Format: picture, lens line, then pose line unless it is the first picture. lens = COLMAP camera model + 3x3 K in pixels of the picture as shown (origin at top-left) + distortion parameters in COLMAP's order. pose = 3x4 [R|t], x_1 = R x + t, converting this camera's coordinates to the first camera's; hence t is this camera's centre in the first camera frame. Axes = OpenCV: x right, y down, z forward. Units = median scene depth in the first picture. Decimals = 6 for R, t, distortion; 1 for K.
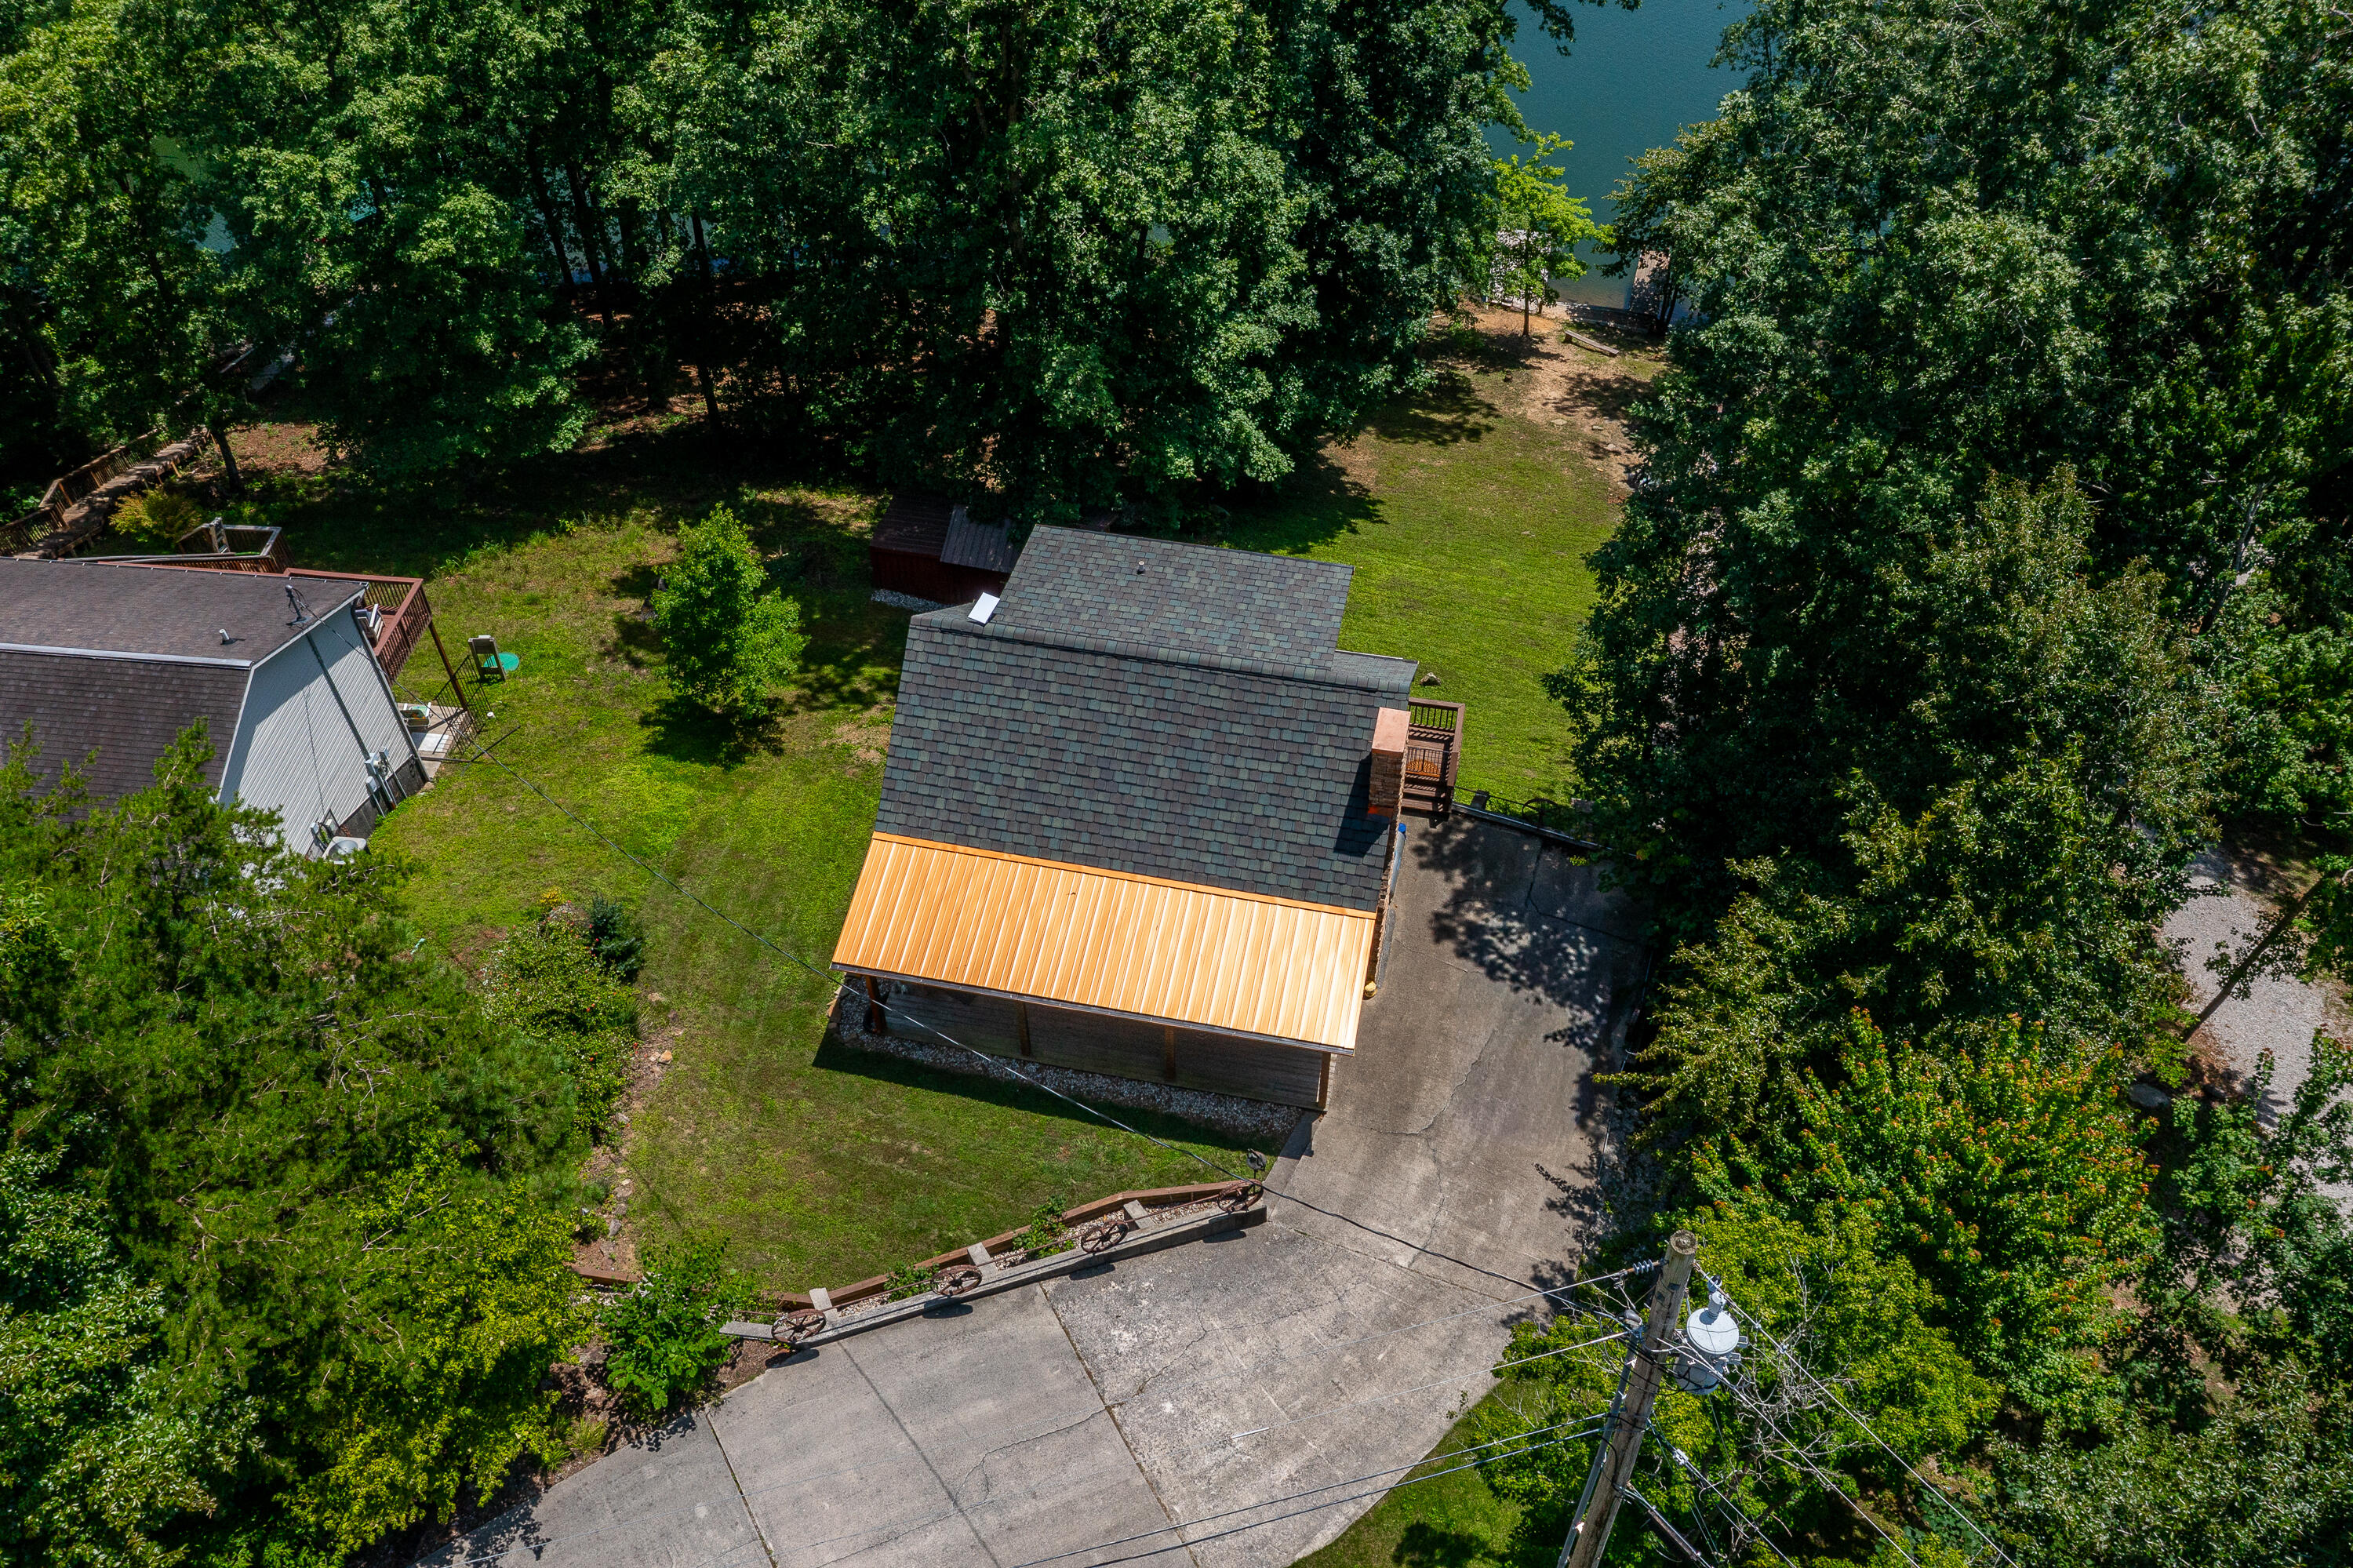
lens RADIAL K [[1883.8, 0, 1176.5], [0, 1883.8, 784.0], [0, 0, 1]] dist [-0.026166, -0.001612]
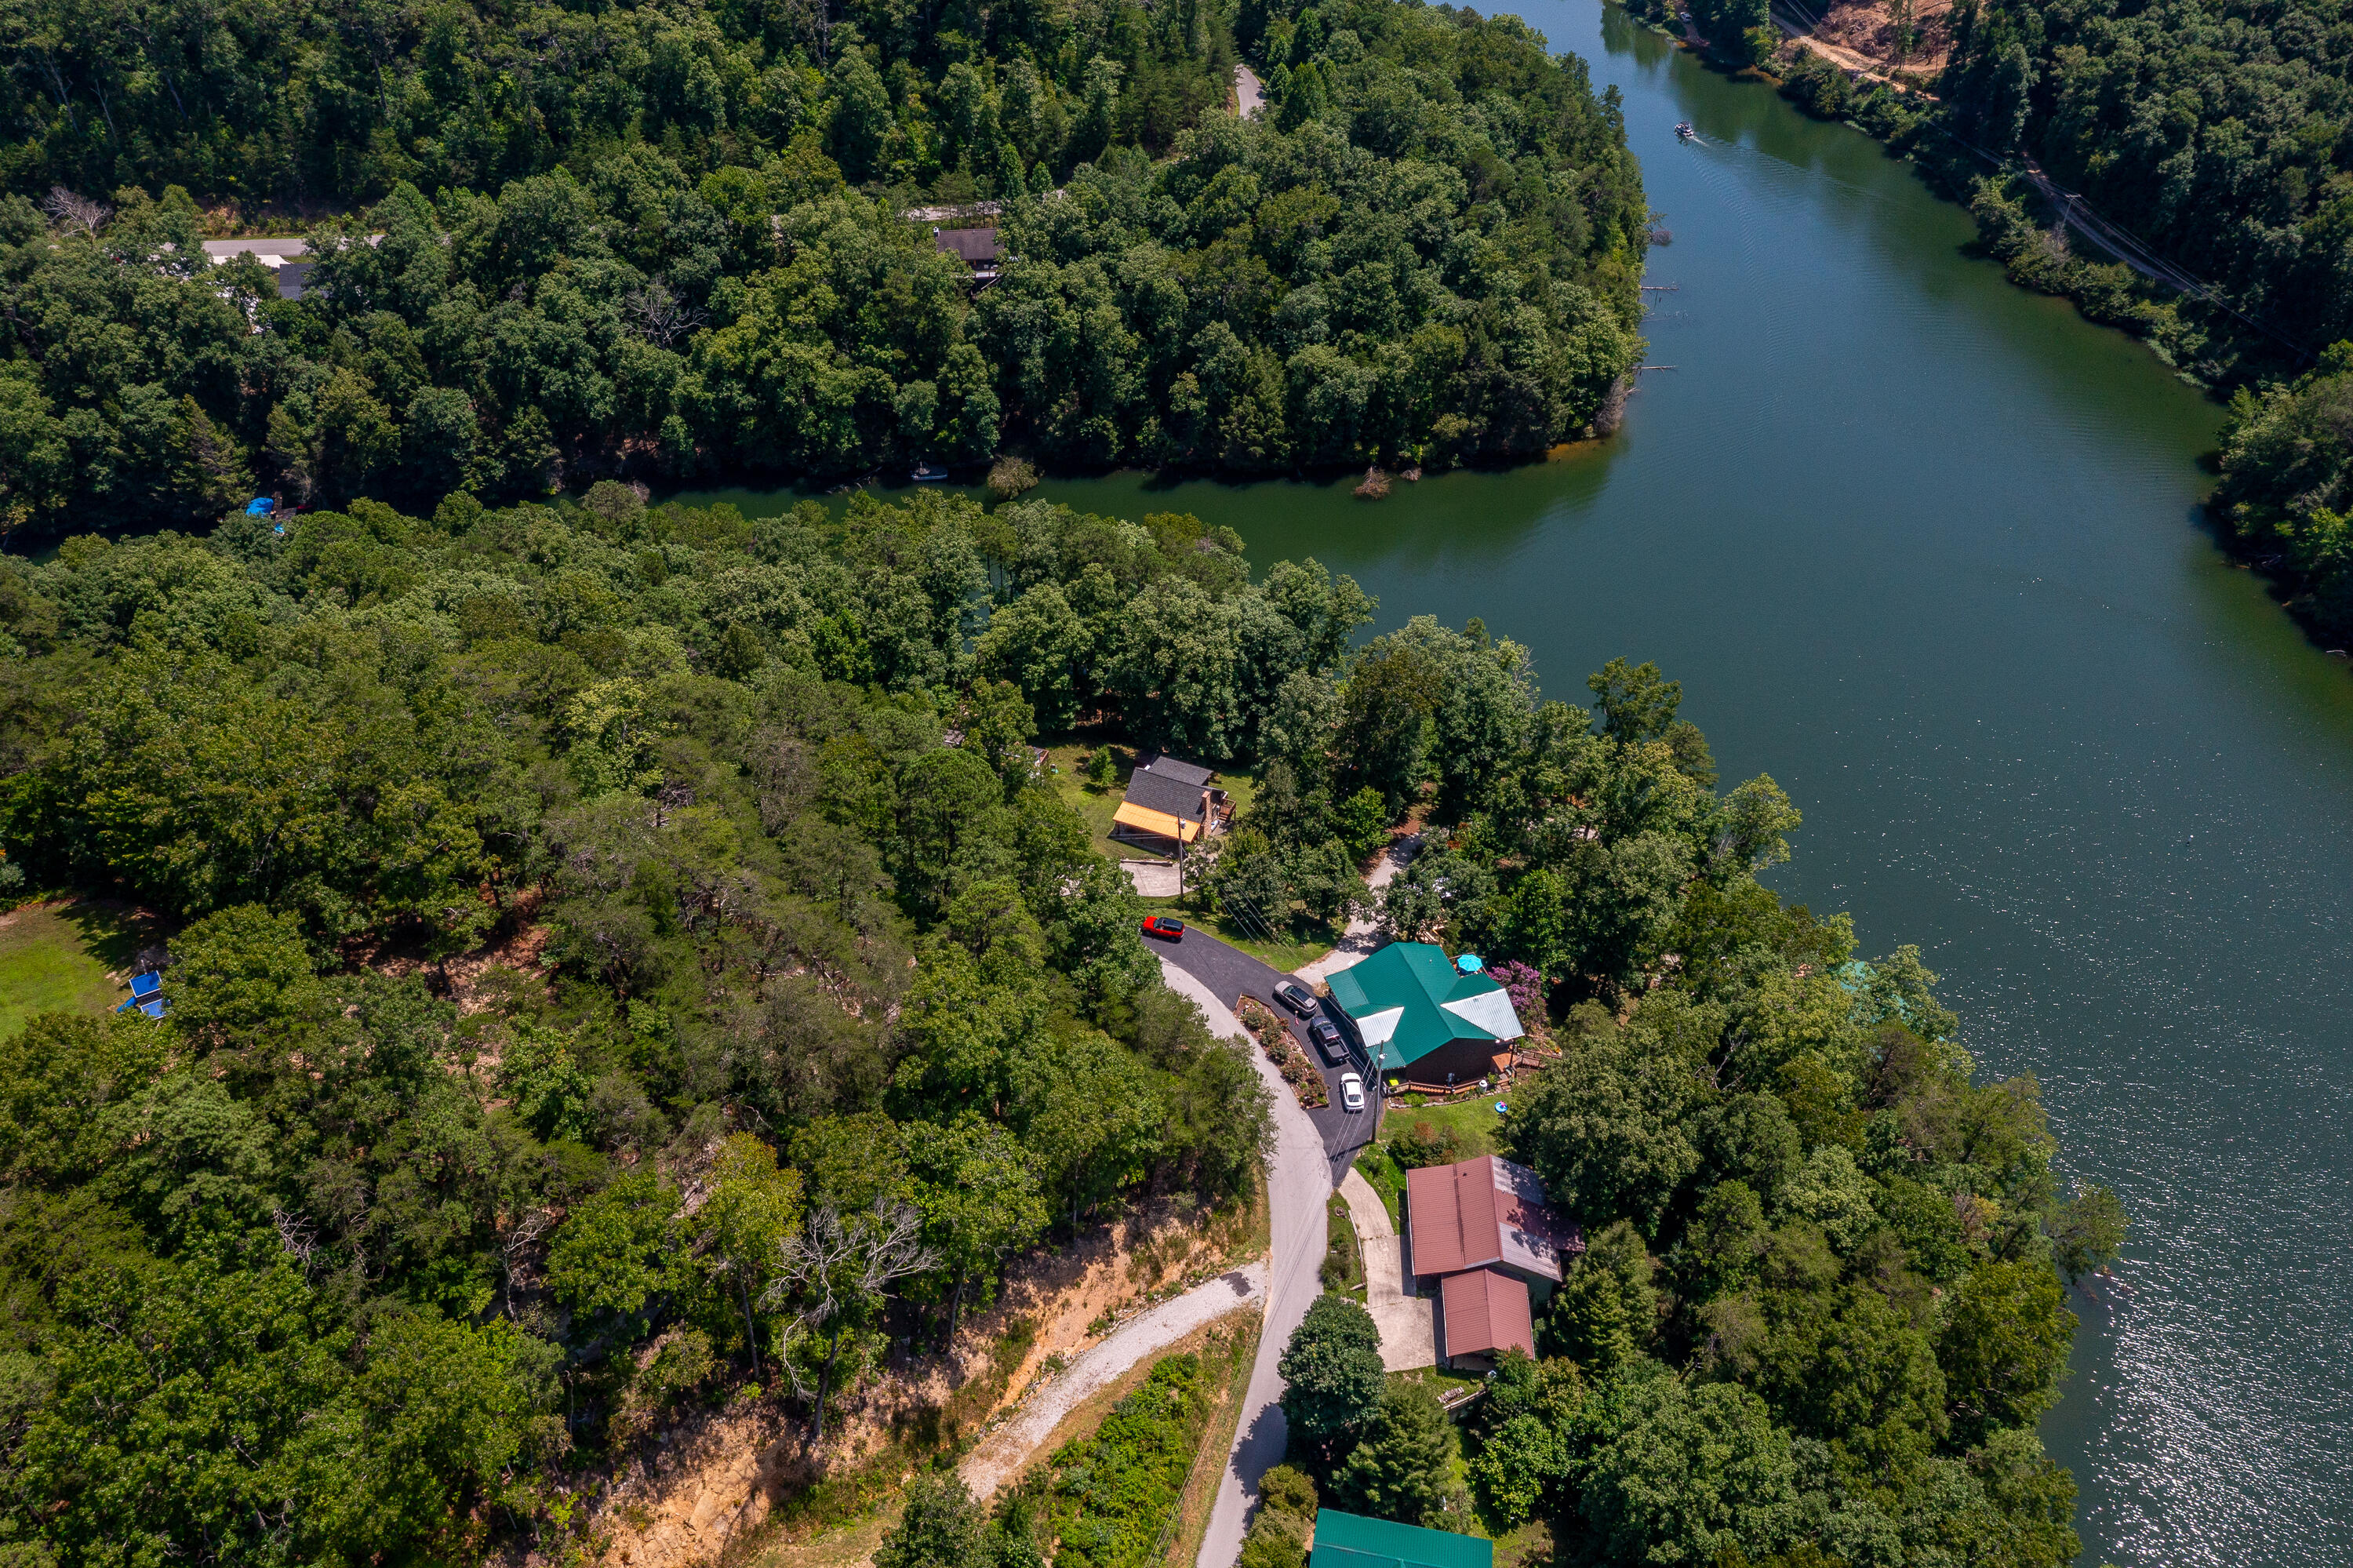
lens RADIAL K [[1883.8, 0, 1176.5], [0, 1883.8, 784.0], [0, 0, 1]] dist [-0.026166, -0.001612]
pose [[0.976389, 0.144511, -0.160565, 0.754177], [-0.168323, 0.974829, -0.146203, 0.644277], [0.135395, 0.169778, 0.976137, -3.798970]]
